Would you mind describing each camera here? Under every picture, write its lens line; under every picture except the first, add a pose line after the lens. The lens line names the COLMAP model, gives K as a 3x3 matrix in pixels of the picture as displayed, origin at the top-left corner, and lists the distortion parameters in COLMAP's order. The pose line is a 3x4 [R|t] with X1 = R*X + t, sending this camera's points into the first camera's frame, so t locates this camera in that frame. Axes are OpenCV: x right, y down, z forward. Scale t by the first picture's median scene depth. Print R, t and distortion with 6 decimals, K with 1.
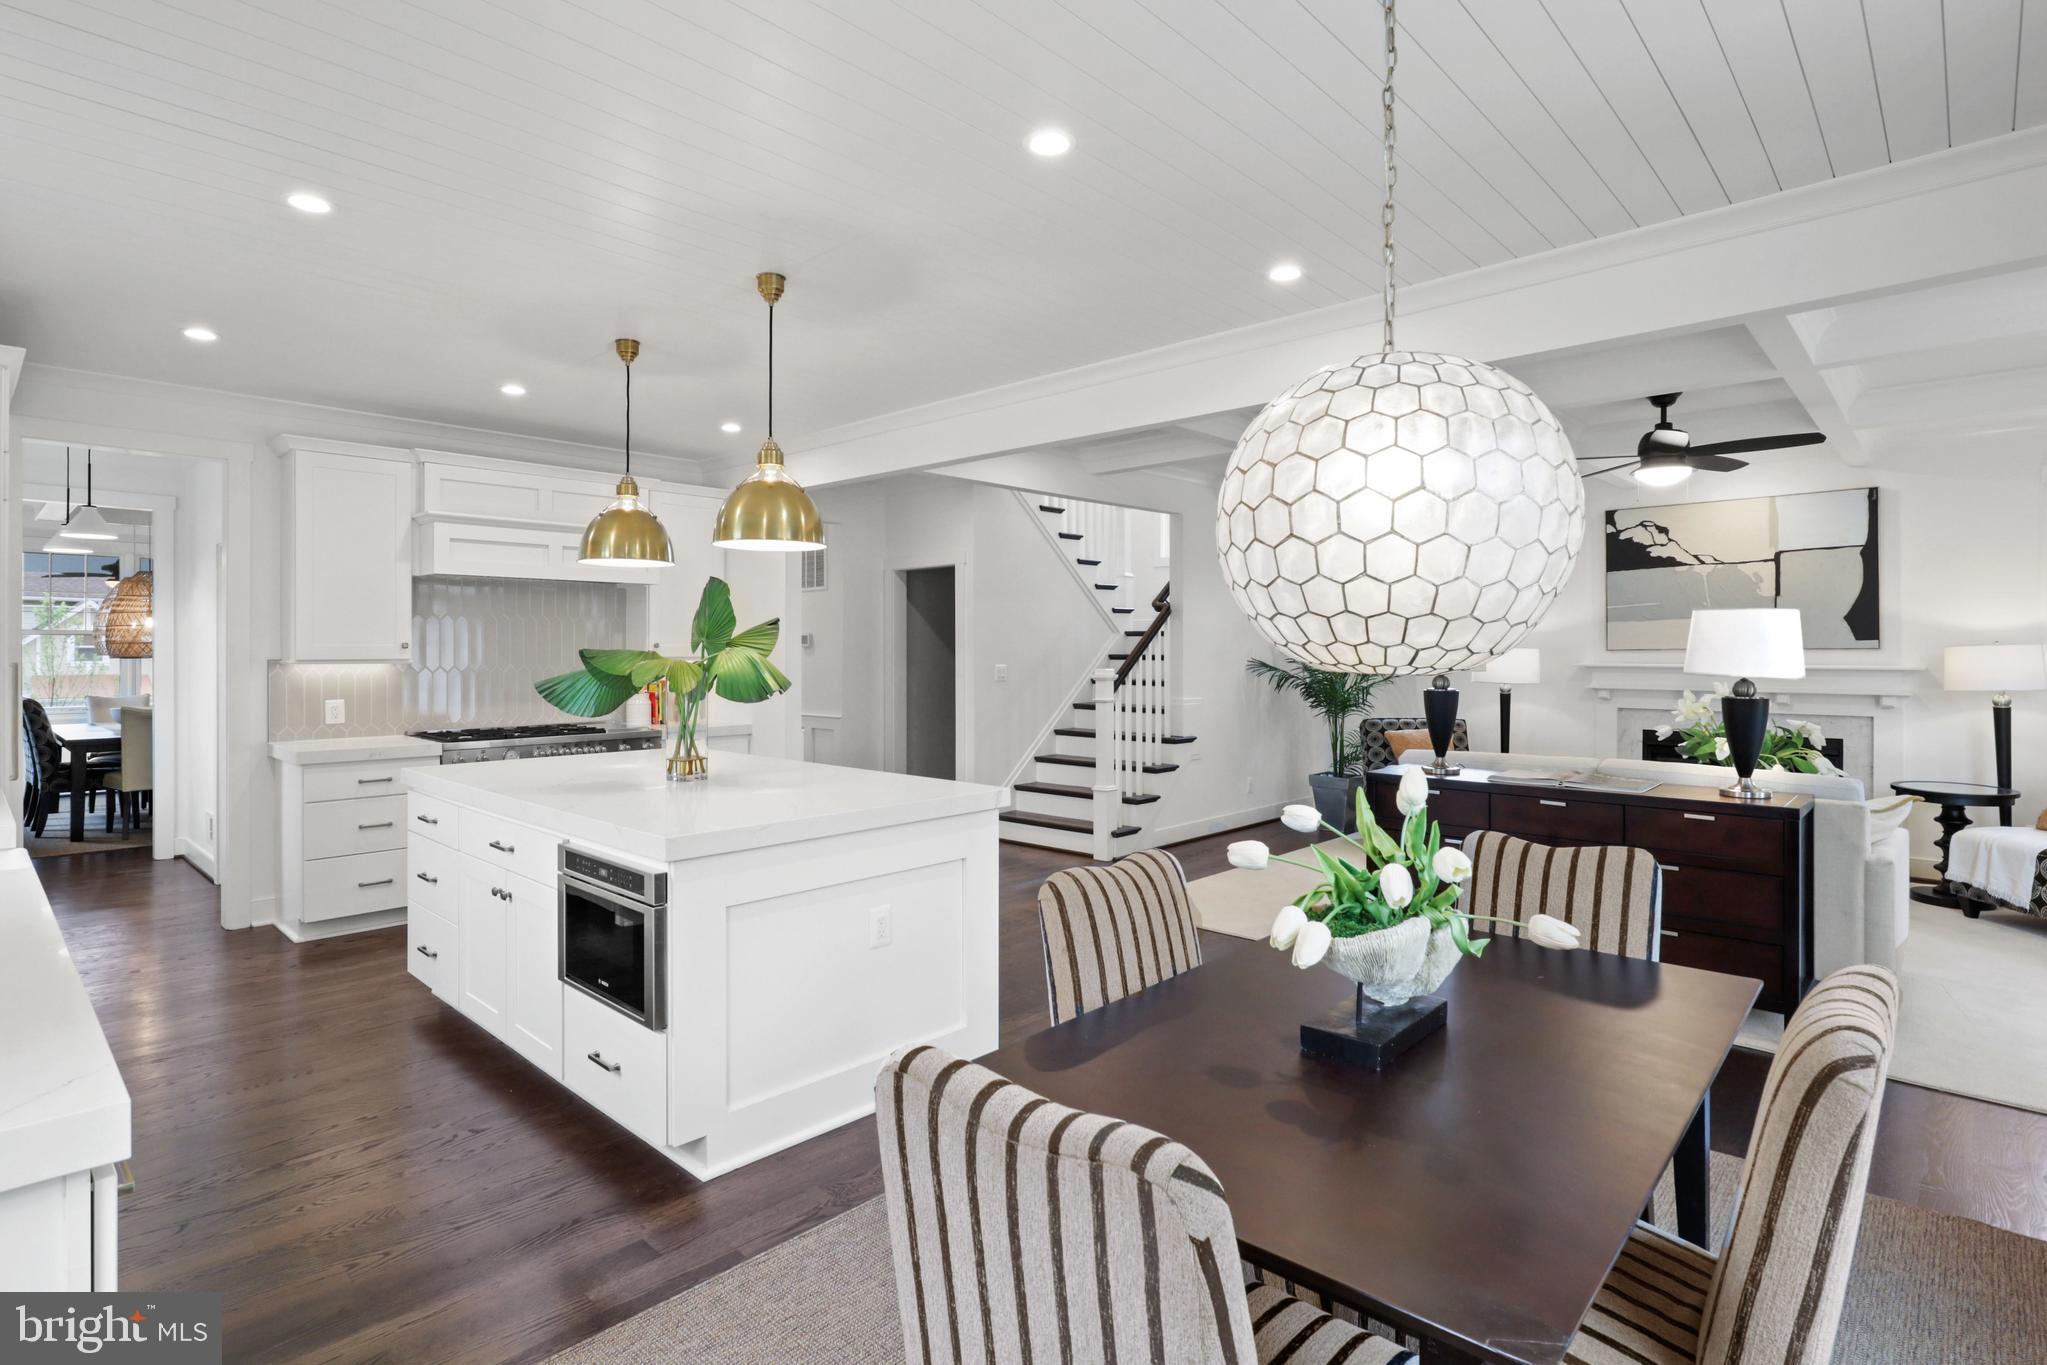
lens RADIAL K [[1018.1, 0, 978.3], [0, 1018.1, 649.2], [0, 0, 1]] dist [-0.006144, 0.001171]
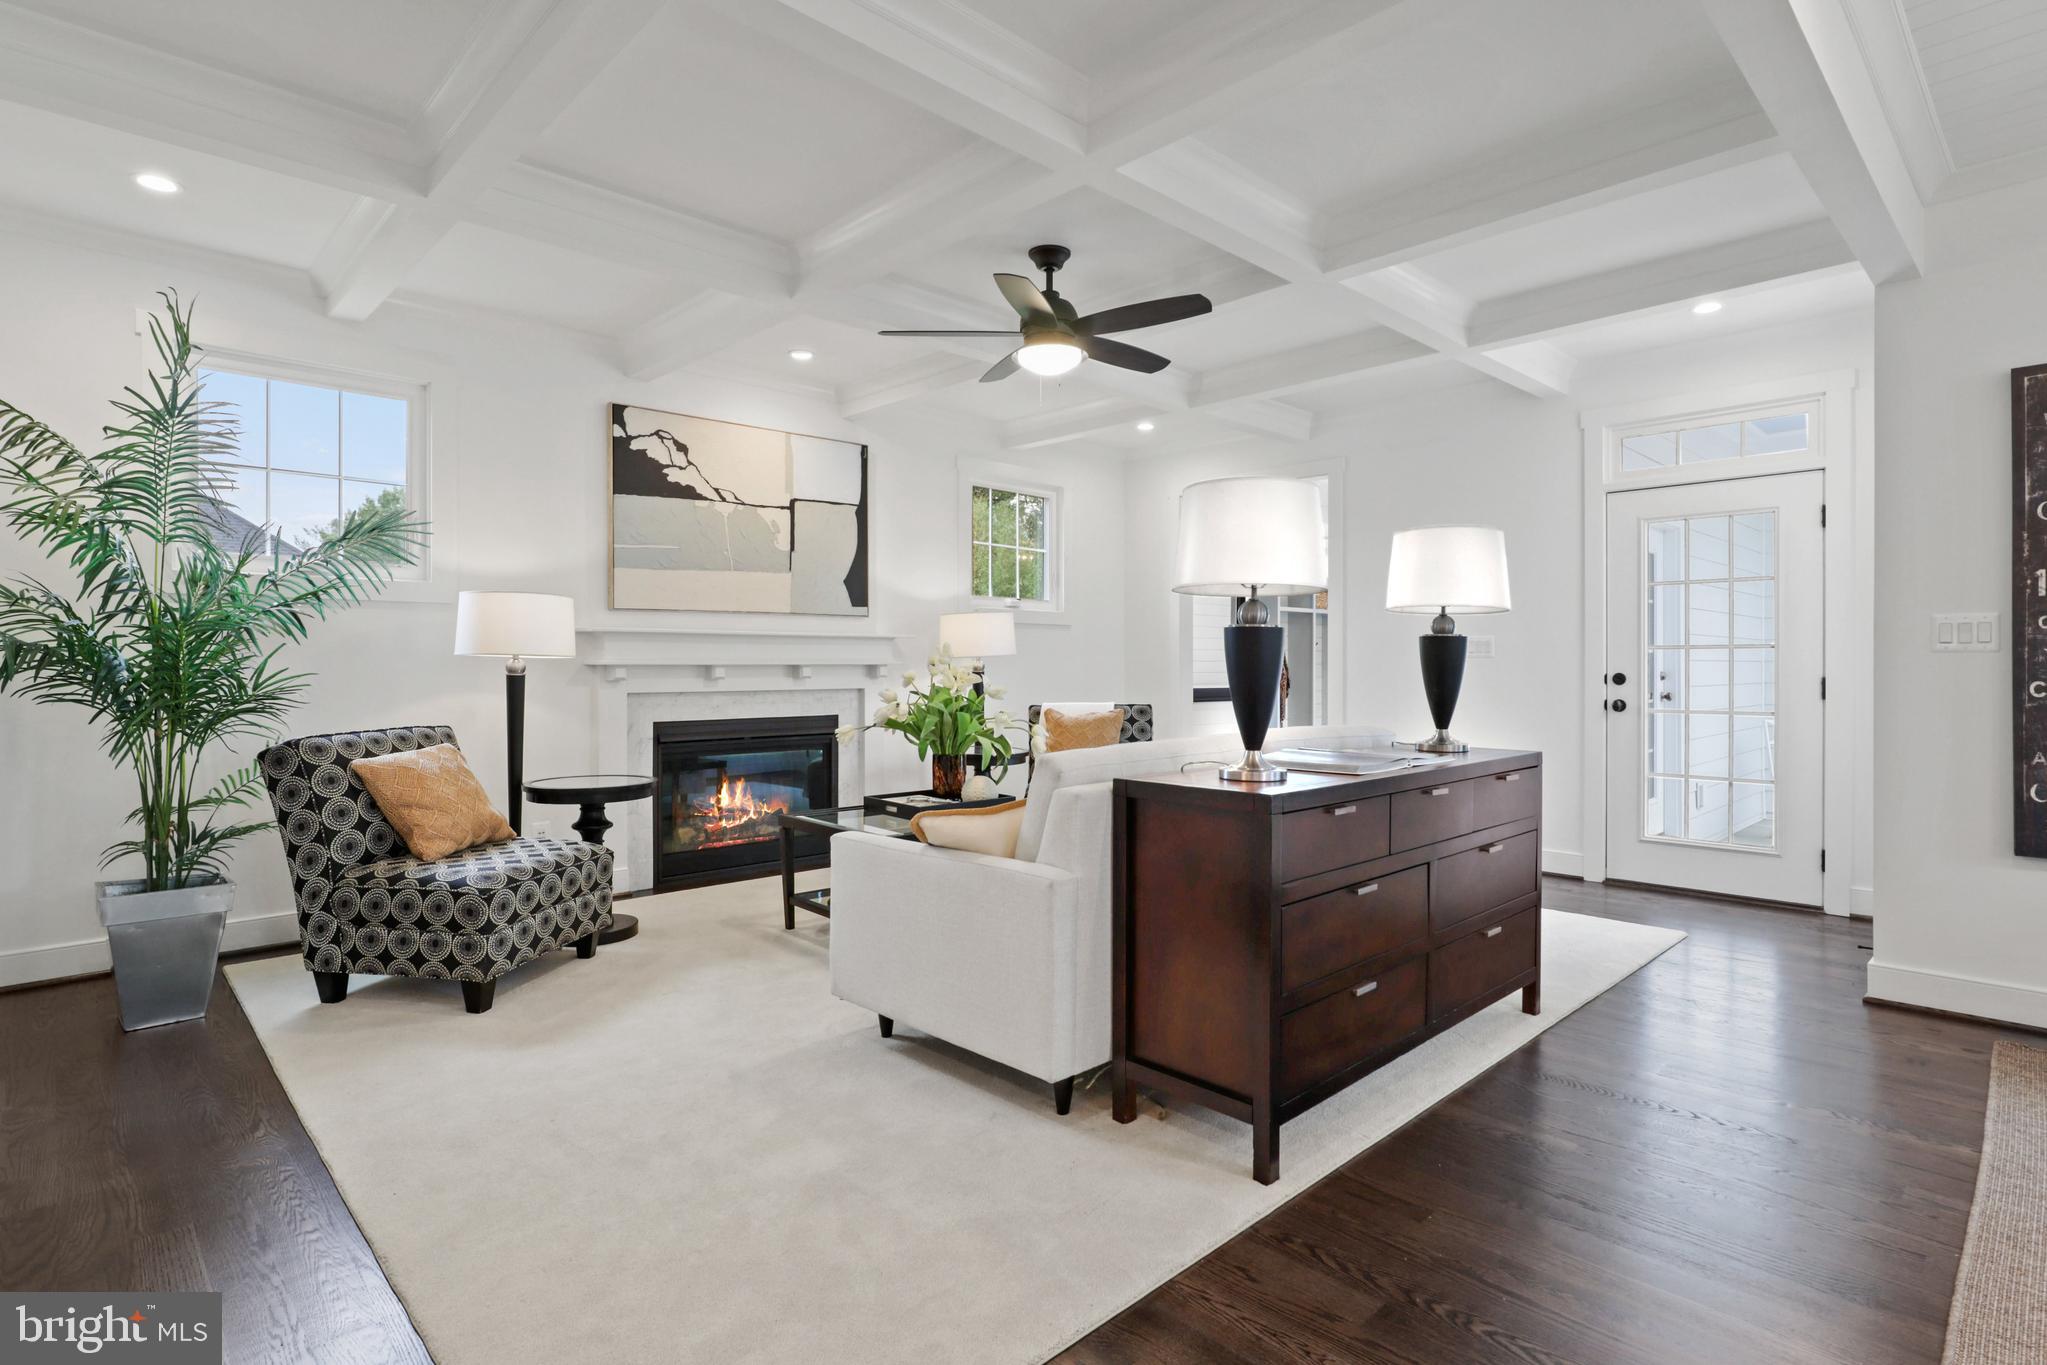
lens RADIAL K [[1018.1, 0, 1019.9], [0, 1018.1, 661.5], [0, 0, 1]] dist [-0.006144, 0.001171]
pose [[0.026910, 0.003394, 0.999632, -0.054637], [0.001437, 0.999993, -0.003434, 0.040733], [-0.999637, 0.001529, 0.026905, 0.745425]]
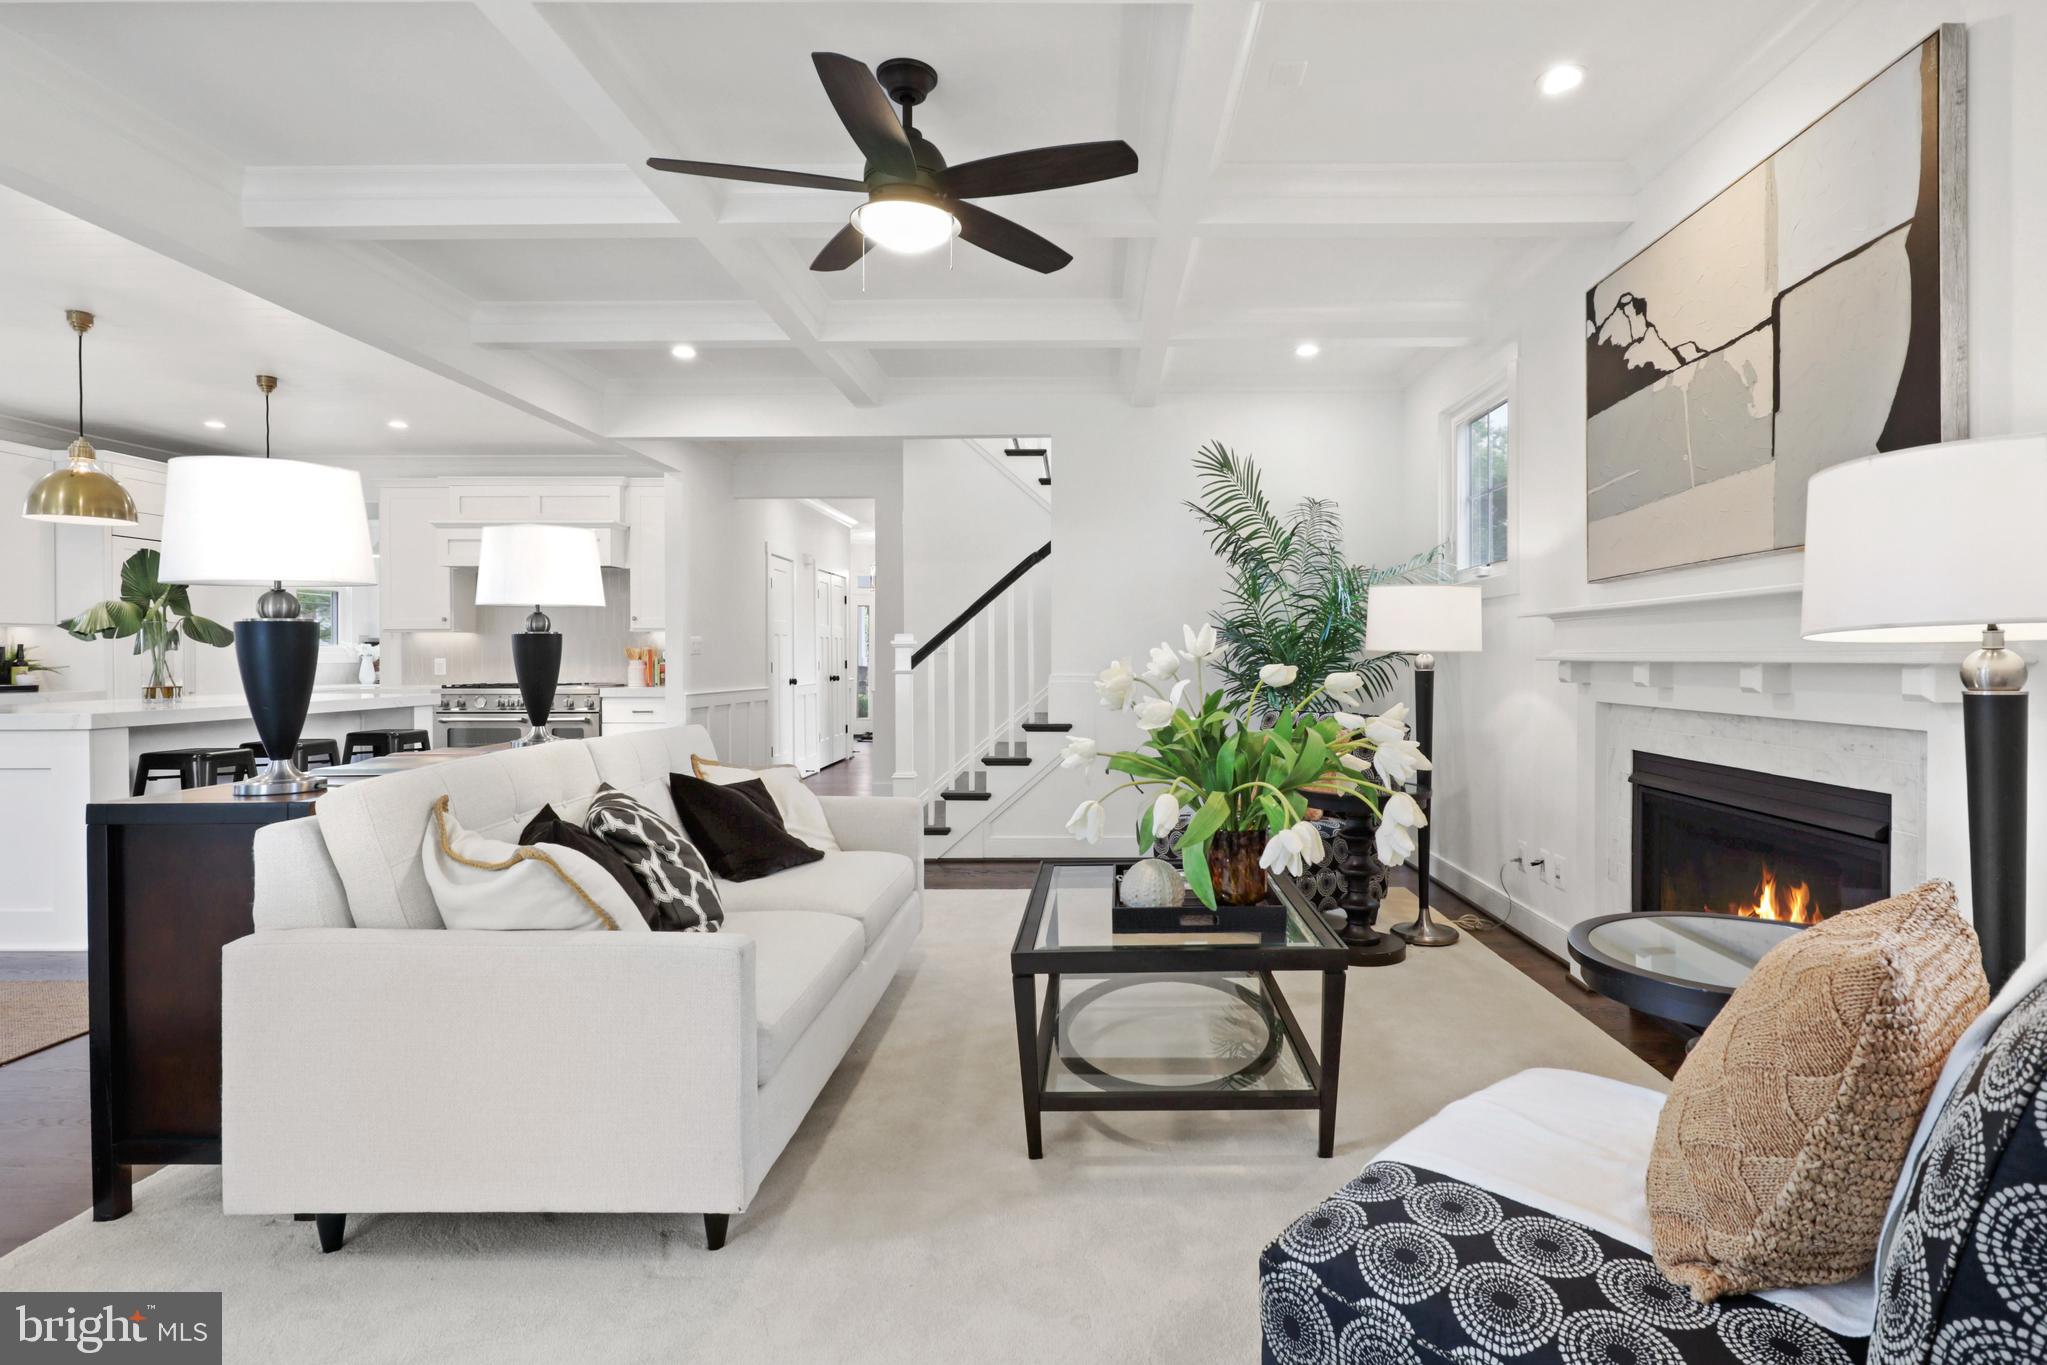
lens RADIAL K [[1018.1, 0, 1060.9], [0, 1018.1, 666.3], [0, 0, 1]] dist [-0.006144, 0.001171]
pose [[0.696359, 0.007243, -0.717657, 0.829893], [0.000541, 0.999943, 0.010617, 0.037746], [0.717693, -0.007781, 0.696316, 0.507738]]
